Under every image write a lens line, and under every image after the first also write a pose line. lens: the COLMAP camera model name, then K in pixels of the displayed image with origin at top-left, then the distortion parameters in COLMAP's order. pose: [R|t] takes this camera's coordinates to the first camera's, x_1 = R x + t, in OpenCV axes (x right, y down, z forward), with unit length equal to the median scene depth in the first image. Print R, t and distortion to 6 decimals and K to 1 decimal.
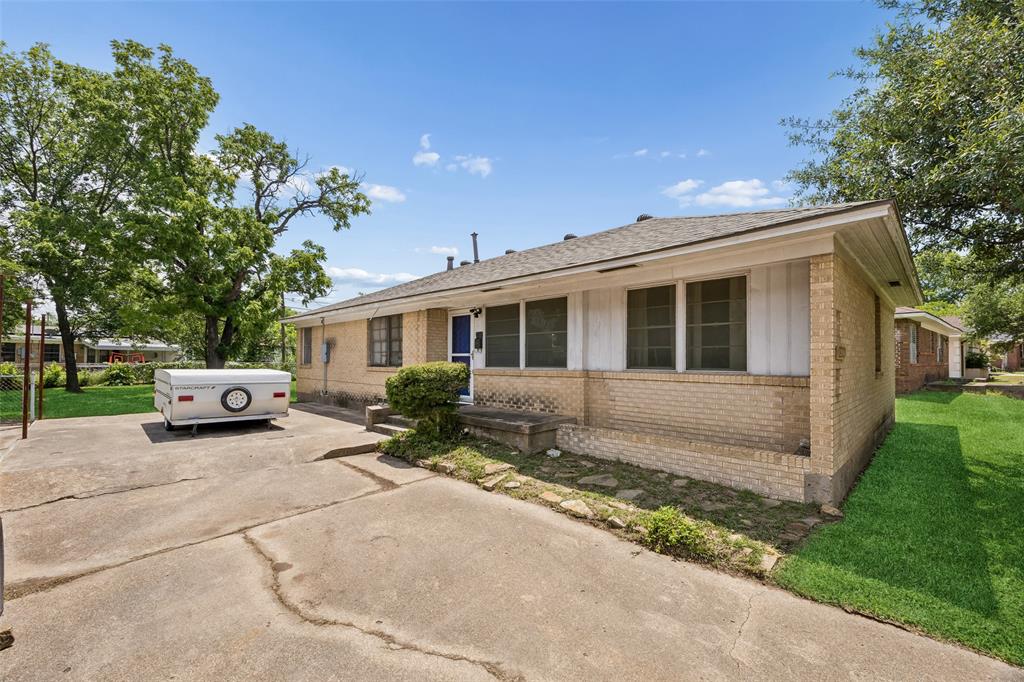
lens RADIAL K [[430.2, 0, 513.7], [0, 430.2, 349.7], [0, 0, 1]] dist [-0.003338, -0.000085]
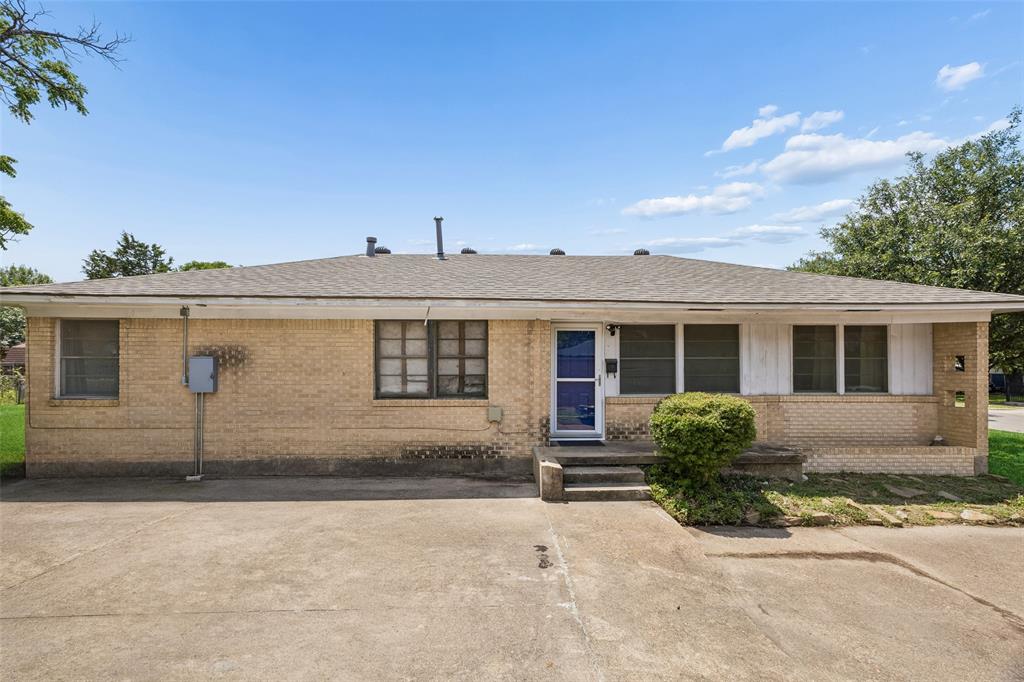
lens RADIAL K [[401.3, 0, 511.8], [0, 401.3, 363.7], [0, 0, 1]] dist [0.003384, -0.000627]
pose [[0.683814, 0.010265, 0.729584, -1.153974], [-0.014850, 0.999890, -0.000150, -0.024428], [-0.729505, -0.010732, 0.683891, 0.890719]]
